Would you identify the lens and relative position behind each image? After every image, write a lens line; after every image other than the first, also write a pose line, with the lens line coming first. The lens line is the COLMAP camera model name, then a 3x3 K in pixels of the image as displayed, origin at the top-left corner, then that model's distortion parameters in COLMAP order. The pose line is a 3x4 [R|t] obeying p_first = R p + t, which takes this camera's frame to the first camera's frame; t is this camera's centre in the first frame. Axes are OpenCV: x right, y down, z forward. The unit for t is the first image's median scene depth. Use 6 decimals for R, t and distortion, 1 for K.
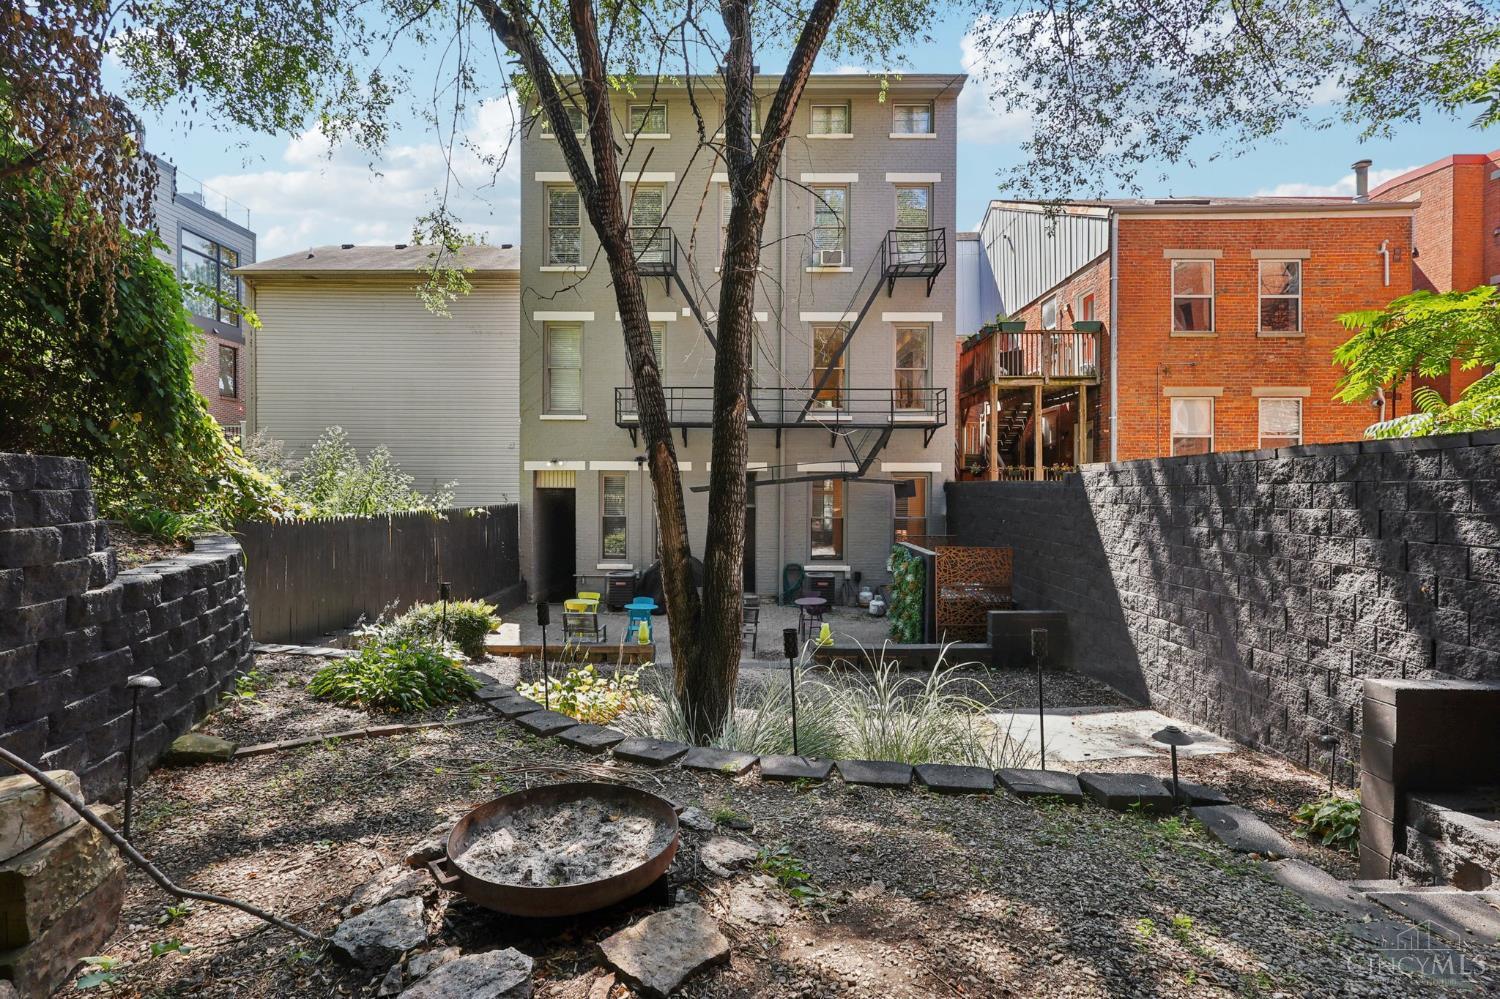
lens RADIAL K [[696.5, 0, 746.7], [0, 696.5, 487.9], [0, 0, 1]] dist [-0.001226, -0.000401]
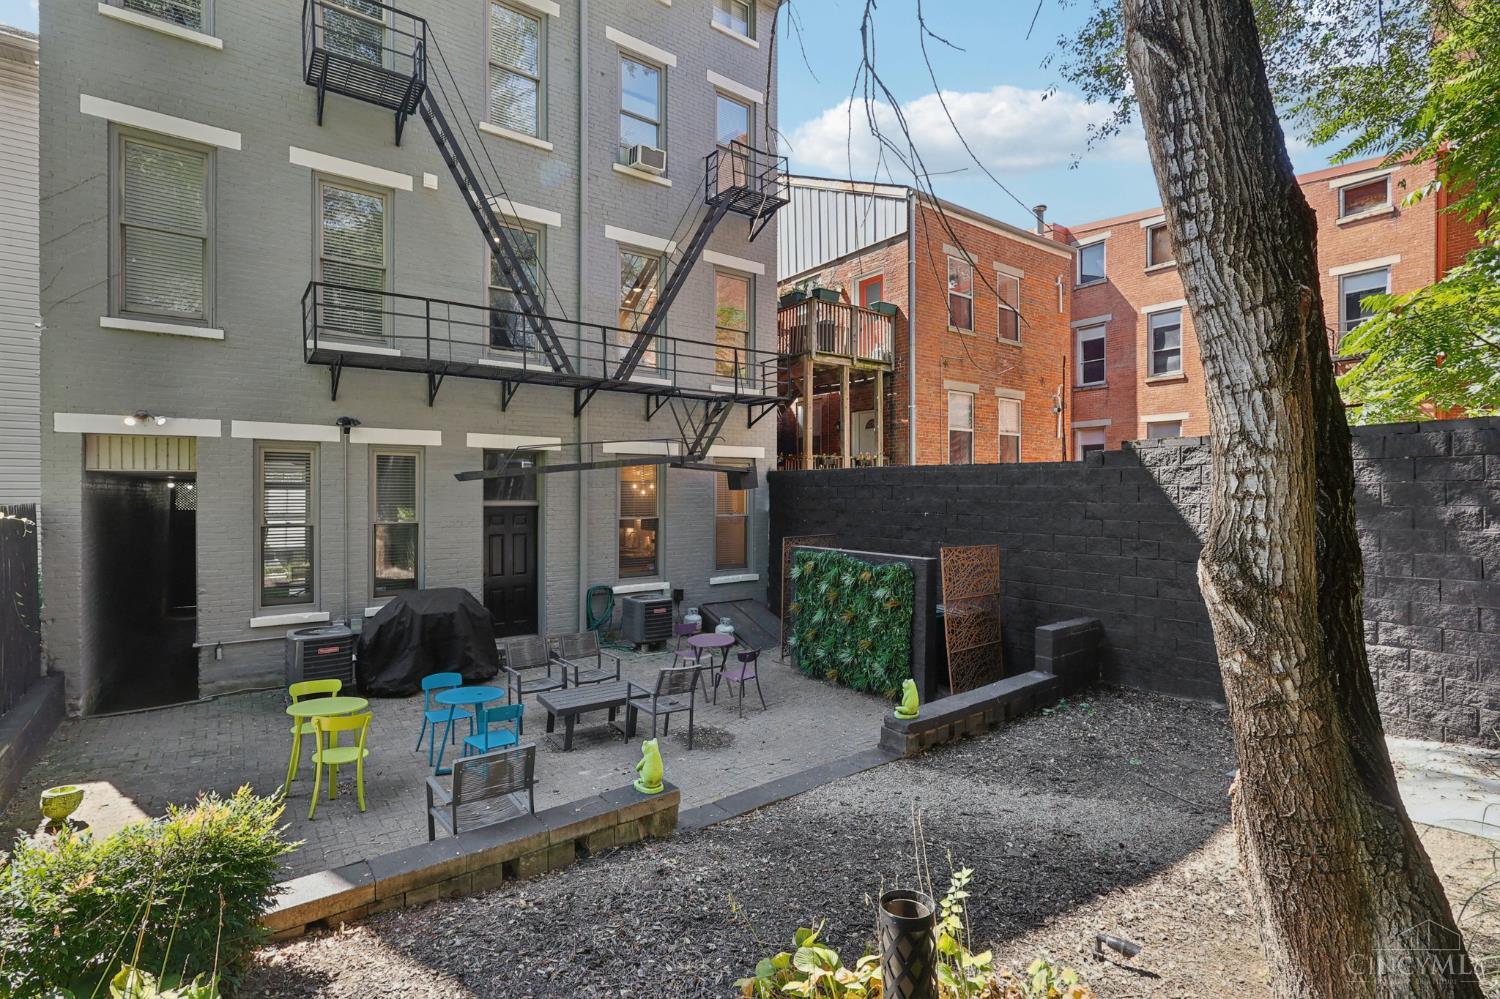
lens RADIAL K [[696.5, 0, 746.7], [0, 696.5, 487.9], [0, 0, 1]] dist [-0.001226, -0.000401]
pose [[0.800019, 0.000354, 0.599975, -0.230520], [0.002706, 0.999988, -0.004198, 0.015052], [-0.599969, 0.004982, 0.800008, 0.360225]]
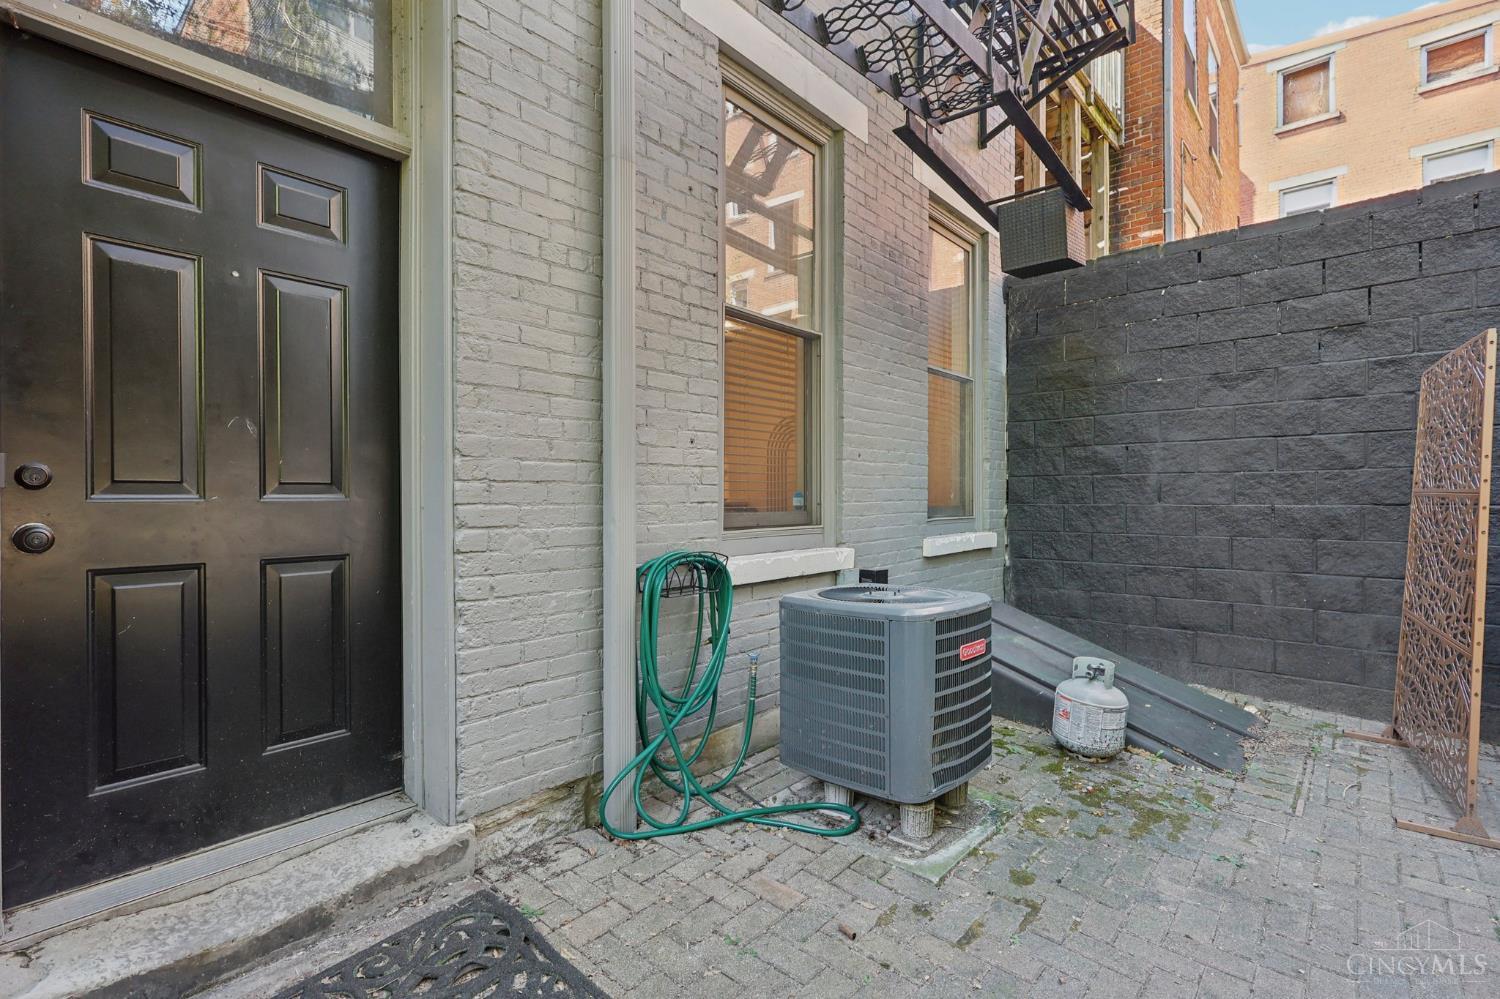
lens RADIAL K [[712.5, 0, 750.0], [0, 712.5, 499.5], [0, 0, 1]] dist [0.005433, 0.000162]
pose [[0.657201, -0.007075, 0.753682, -0.048704], [0.004470, 0.999975, 0.005489, 0.094997], [-0.753702, -0.000238, 0.657216, 0.875888]]
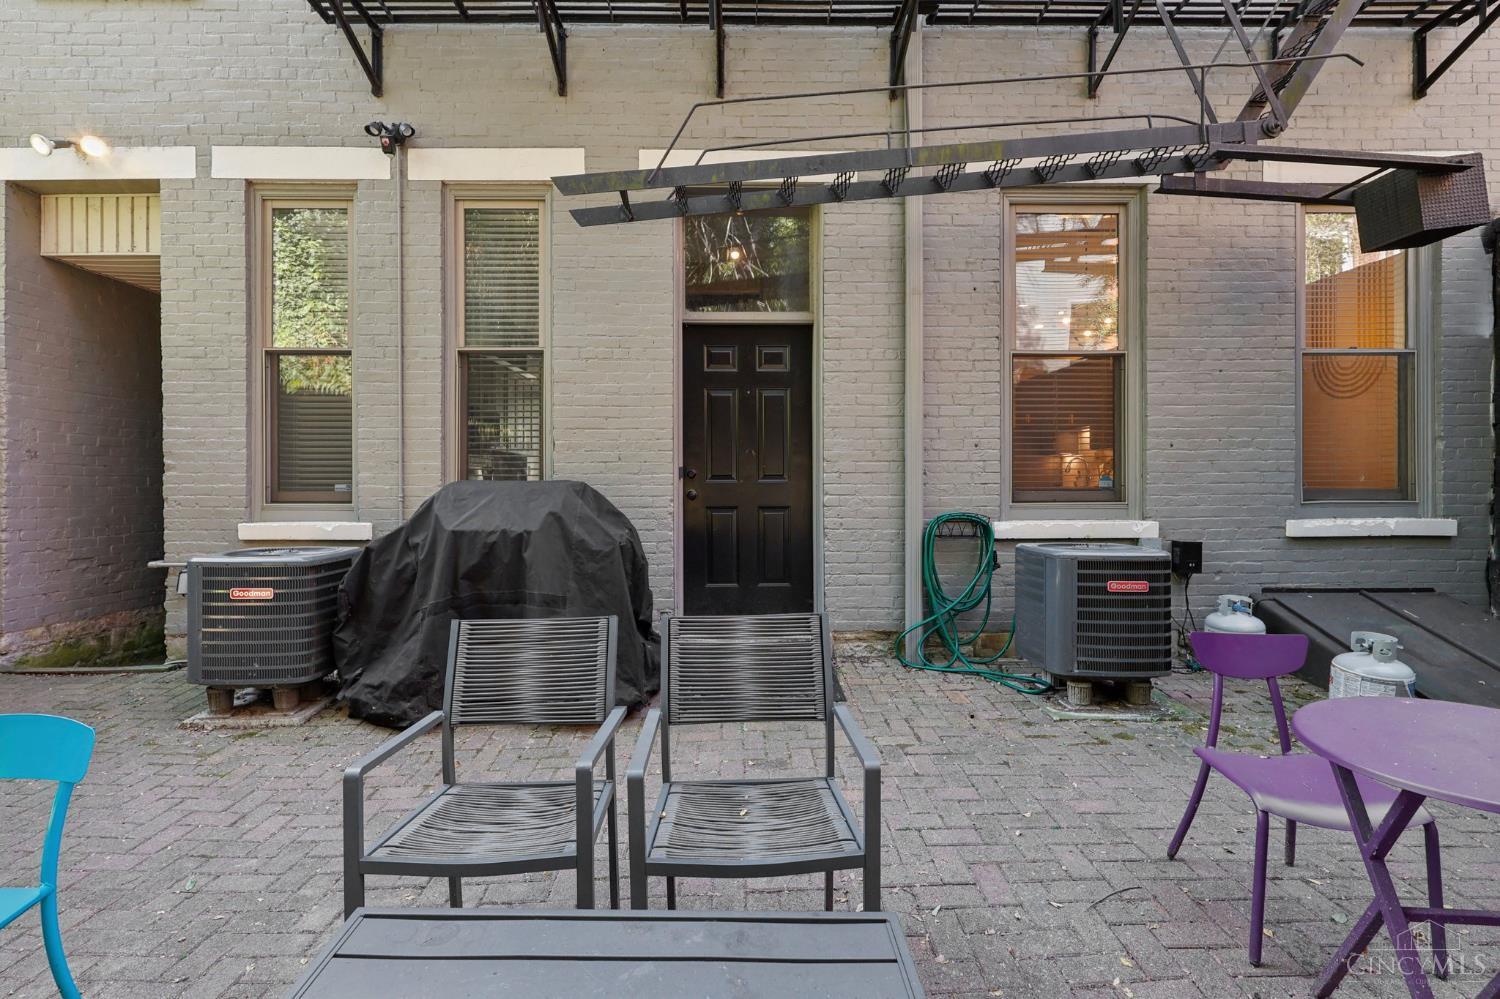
lens RADIAL K [[696.5, 0, 746.7], [0, 696.5, 487.9], [0, 0, 1]] dist [-0.001226, -0.000401]
pose [[0.999867, -0.006267, 0.015029, -0.020196], [0.006237, 0.999978, 0.002038, 0.097220], [-0.015041, -0.001944, 0.999885, 0.726772]]
